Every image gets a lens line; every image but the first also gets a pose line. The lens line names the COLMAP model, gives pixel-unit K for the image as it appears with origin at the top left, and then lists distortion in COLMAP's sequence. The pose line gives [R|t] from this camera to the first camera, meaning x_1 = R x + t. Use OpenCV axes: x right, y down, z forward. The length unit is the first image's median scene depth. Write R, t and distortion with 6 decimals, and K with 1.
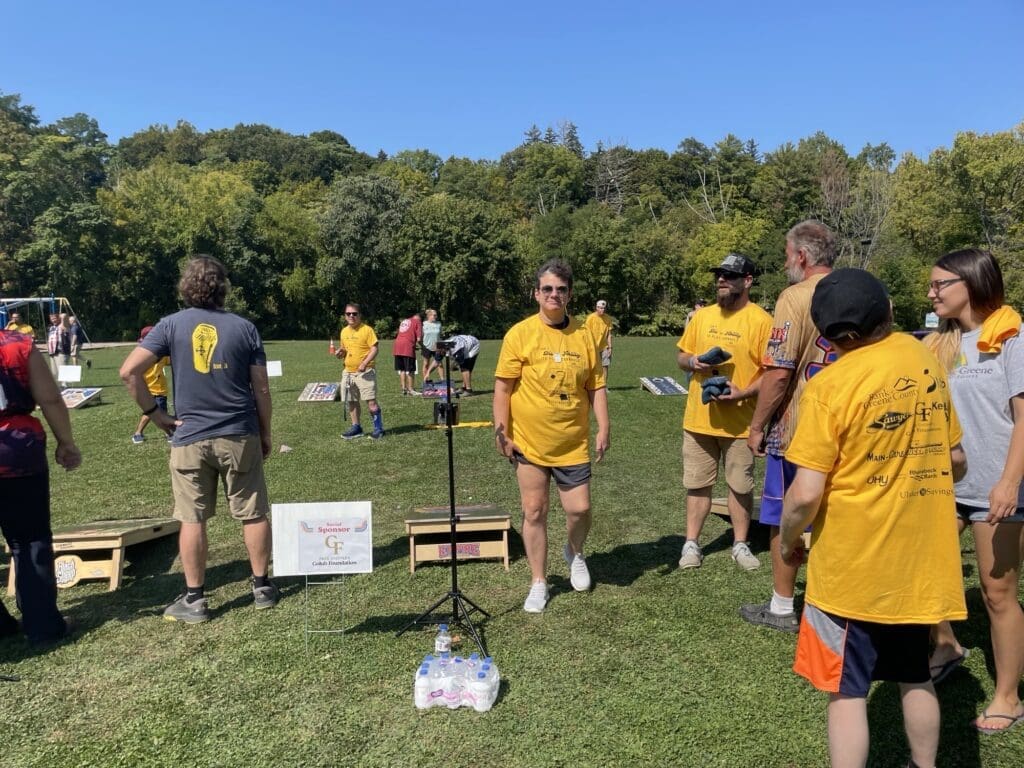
lens RADIAL K [[776.6, 0, 506.3], [0, 776.6, 387.2], [0, 0, 1]] dist [0.102175, -0.129735]
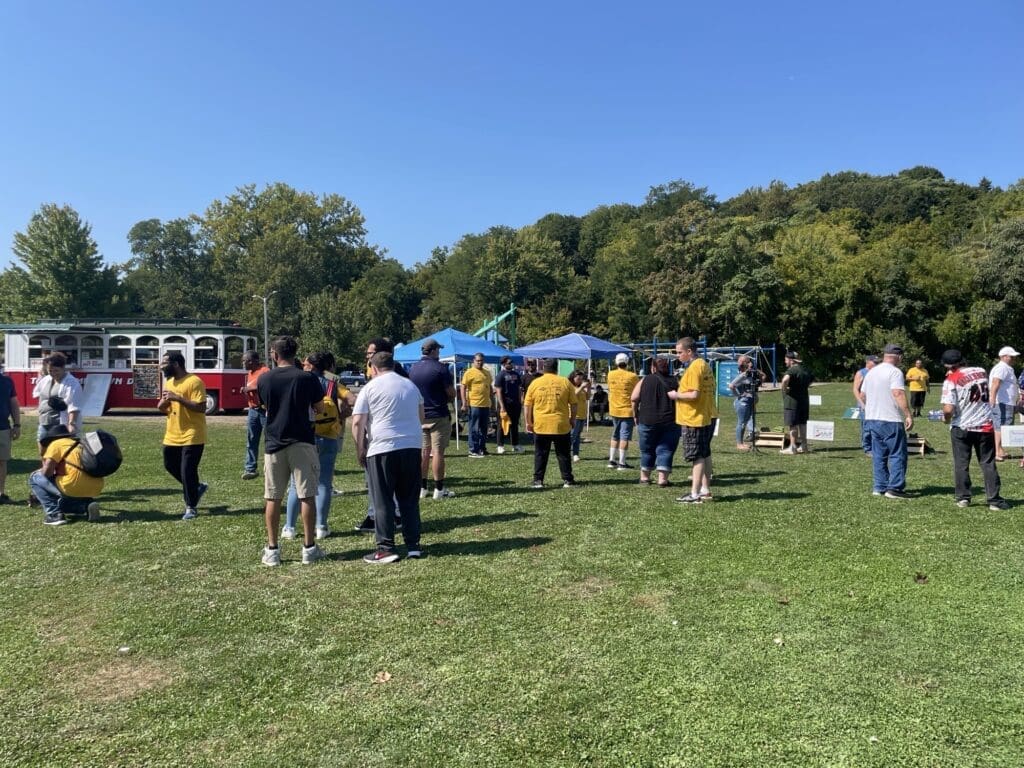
lens RADIAL K [[776.6, 0, 506.3], [0, 776.6, 387.2], [0, 0, 1]] dist [0.102175, -0.129735]
pose [[0.790436, 0.019479, -0.612235, -0.072001], [-0.052689, 0.997952, -0.036274, 0.010881], [0.610274, 0.060930, 0.789844, -0.136715]]
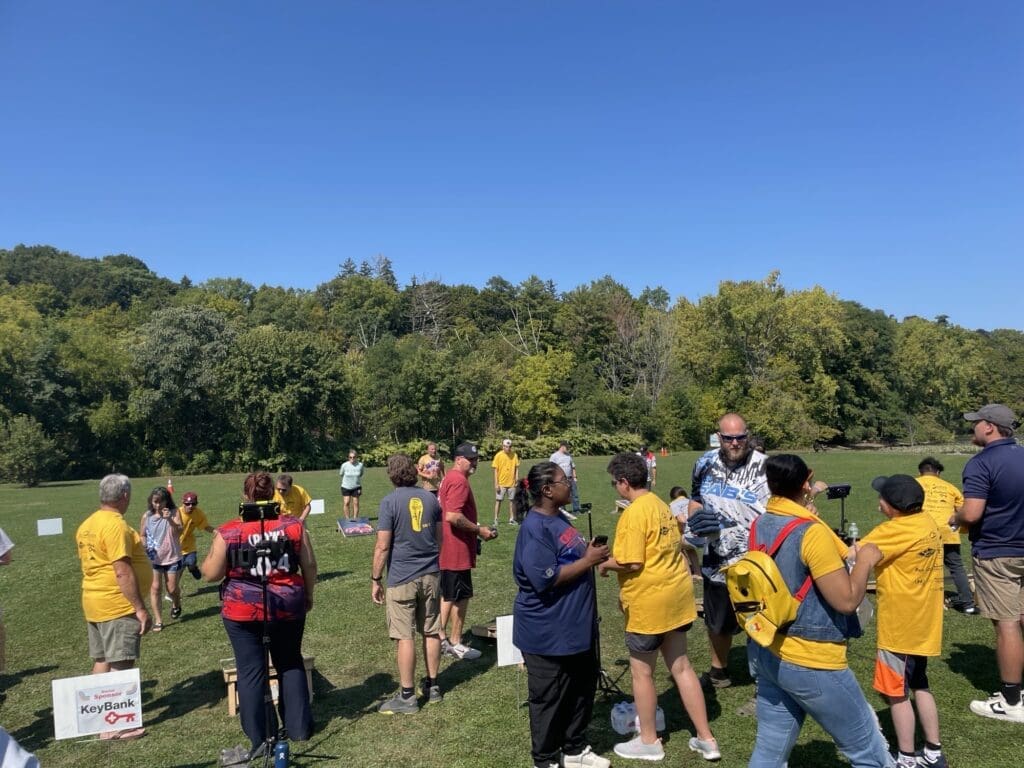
lens RADIAL K [[775.5, 0, 520.4], [0, 775.5, 389.8], [0, 0, 1]] dist [0.111369, -0.152142]
pose [[0.966439, -0.006572, 0.256813, -0.025440], [0.046108, 0.987877, -0.148232, -0.002442], [-0.252726, 0.155098, 0.955026, -0.021816]]
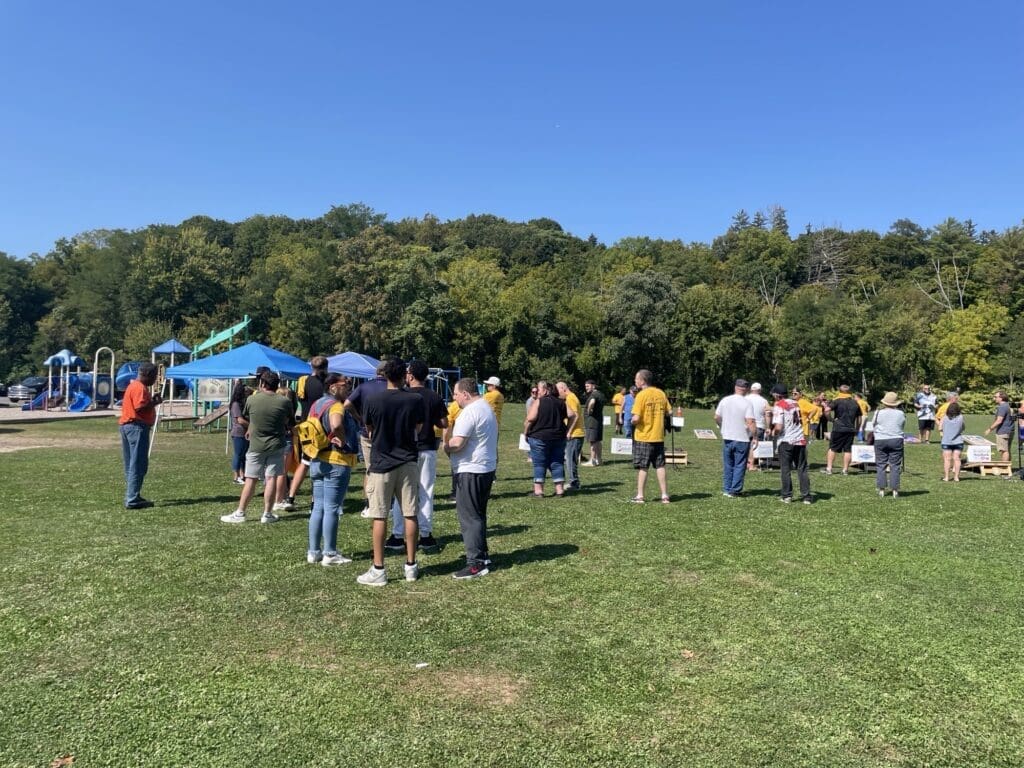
lens RADIAL K [[773.0, 0, 512.0], [0, 773.0, 384.0], [0, 0, 1]] dist [0.117998, -0.150754]
pose [[0.979102, 0.029102, -0.201276, -0.108007], [-0.047174, 0.995214, -0.085581, 0.012911], [0.197822, 0.093288, 0.975789, -0.162924]]
